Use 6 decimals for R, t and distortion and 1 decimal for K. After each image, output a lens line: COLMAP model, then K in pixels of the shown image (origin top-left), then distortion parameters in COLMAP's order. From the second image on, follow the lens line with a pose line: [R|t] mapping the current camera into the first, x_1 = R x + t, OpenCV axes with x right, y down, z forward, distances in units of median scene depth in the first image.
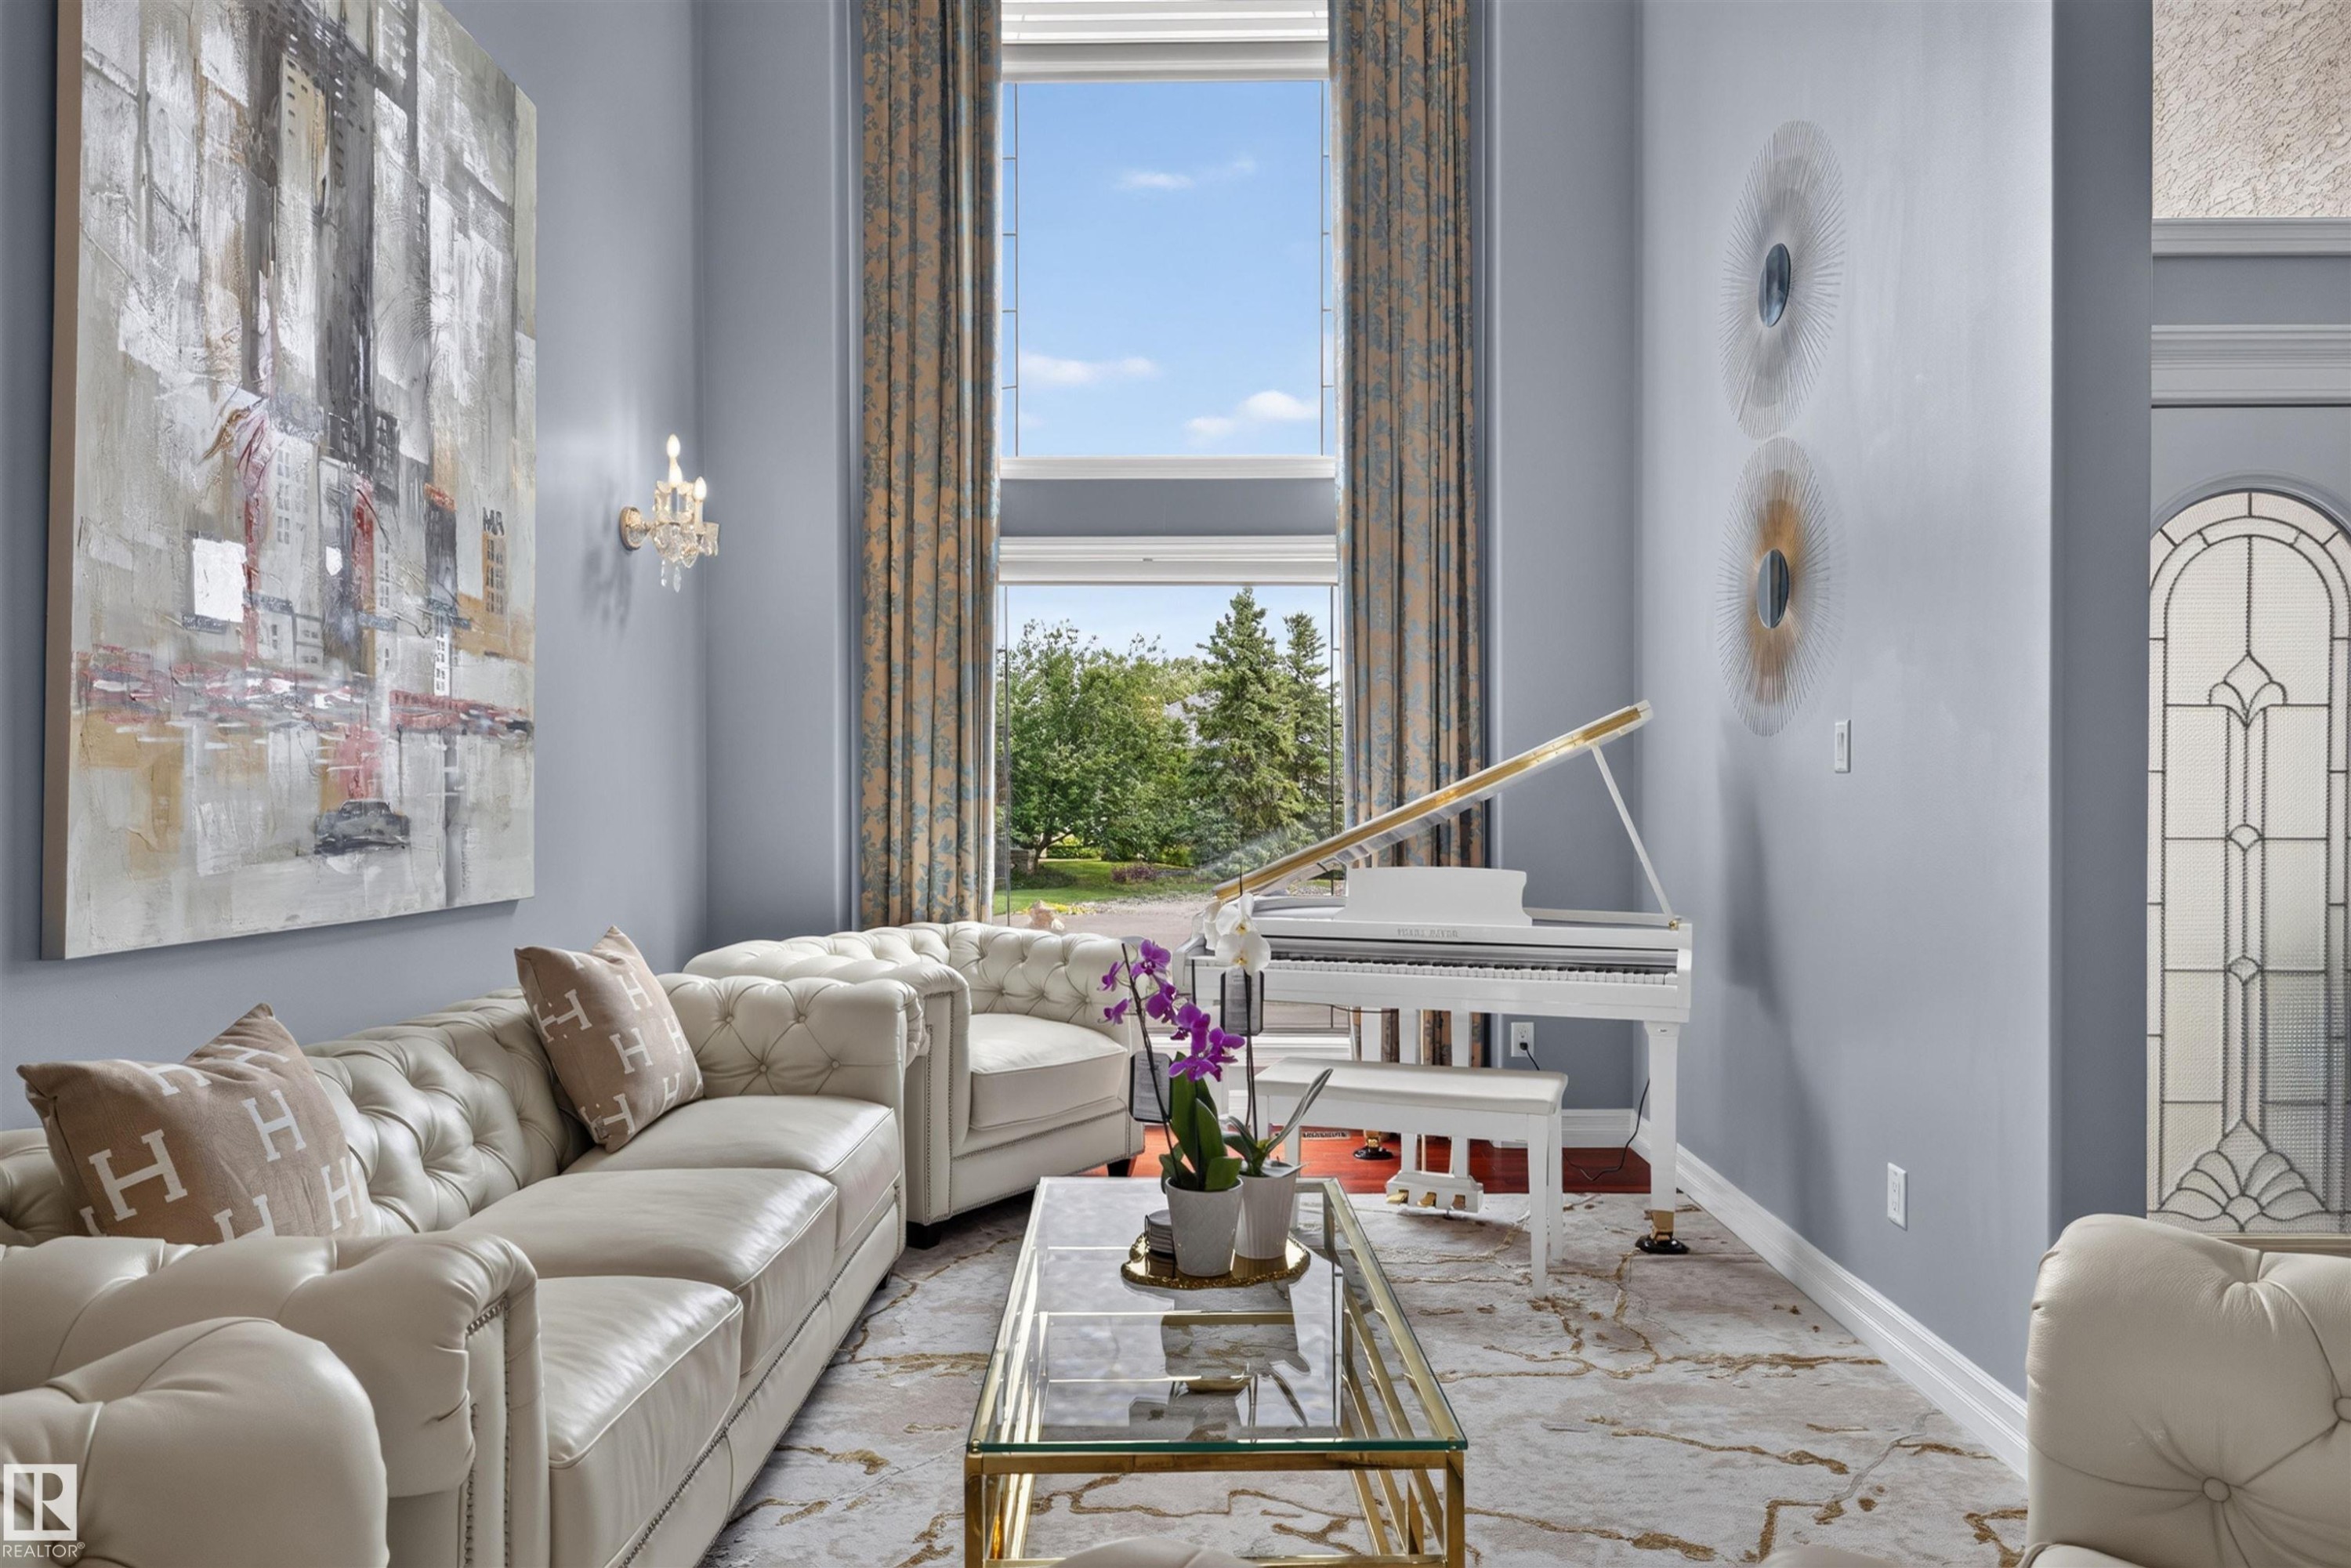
lens RADIAL K [[1013.9, 0, 1025.0], [0, 1013.9, 797.2], [0, 0, 1]] dist [0.001248, 0.000117]
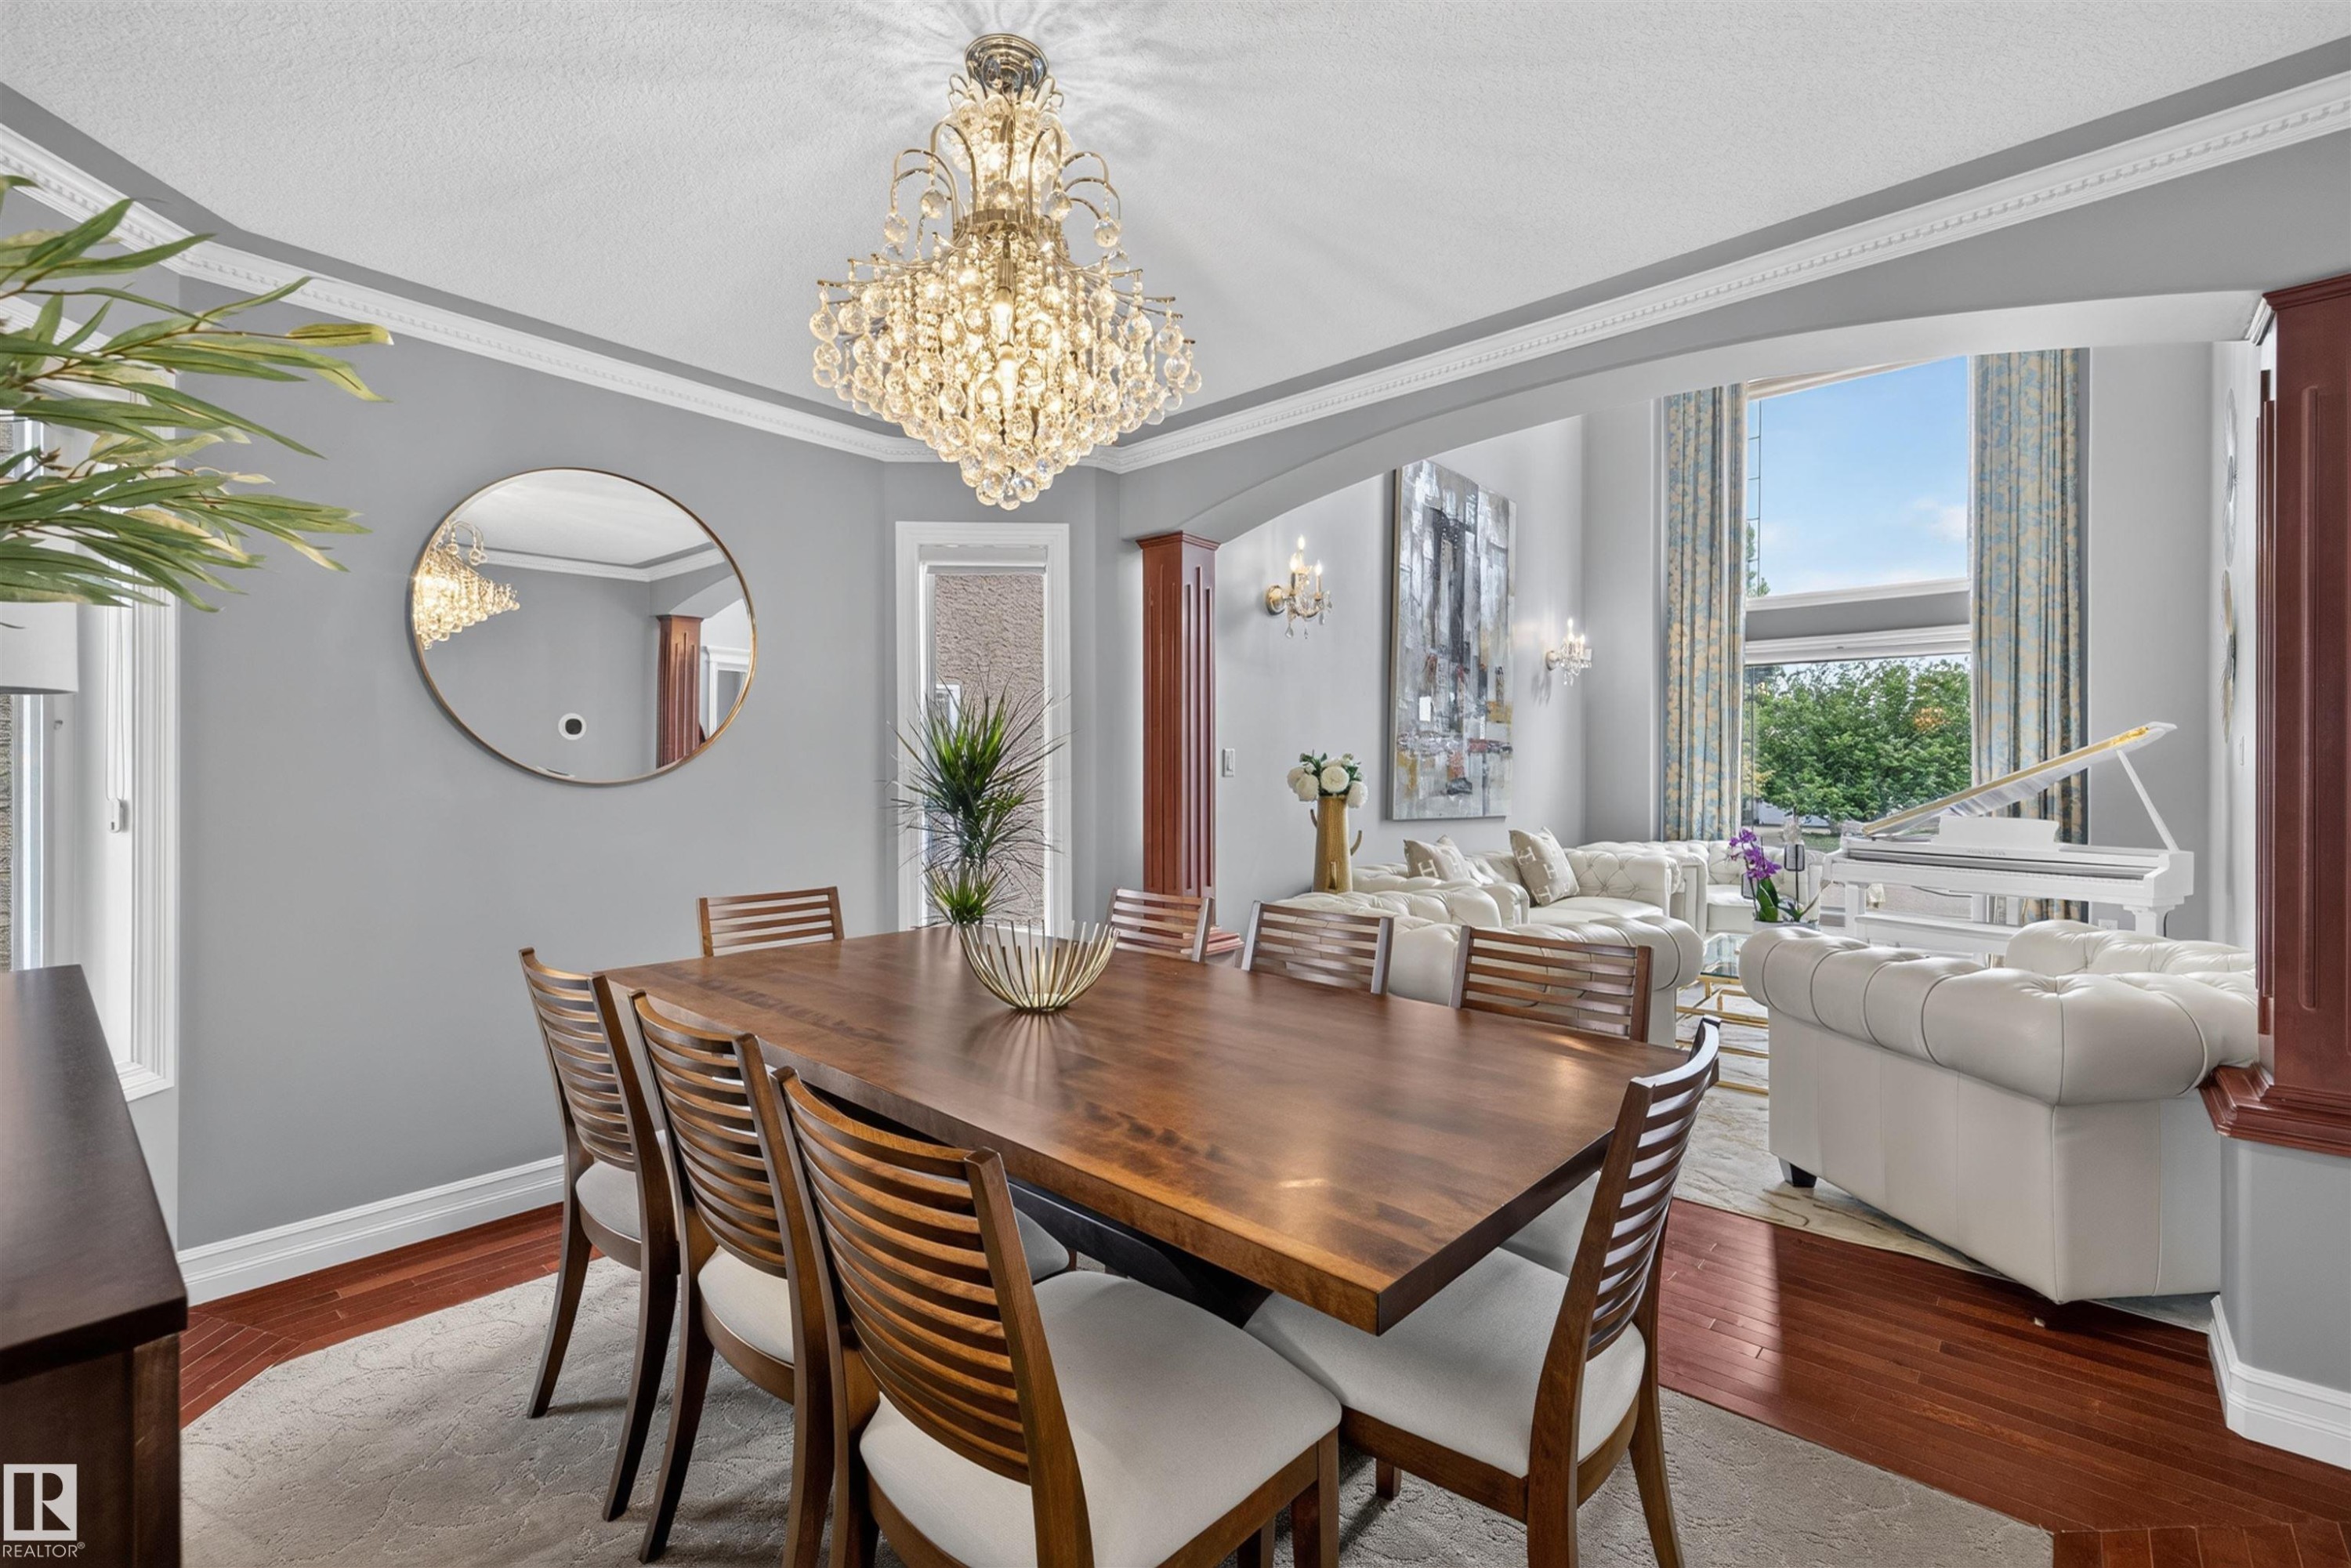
lens RADIAL K [[991.5, 0, 1170.6], [0, 991.5, 779.9], [0, 0, 1]] dist [0.014302, 0.000079]
pose [[0.747398, 0.005084, -0.664357, 0.427298], [-0.007150, 0.999974, -0.000392, 0.012729], [0.664338, 0.005043, 0.747415, -1.156462]]
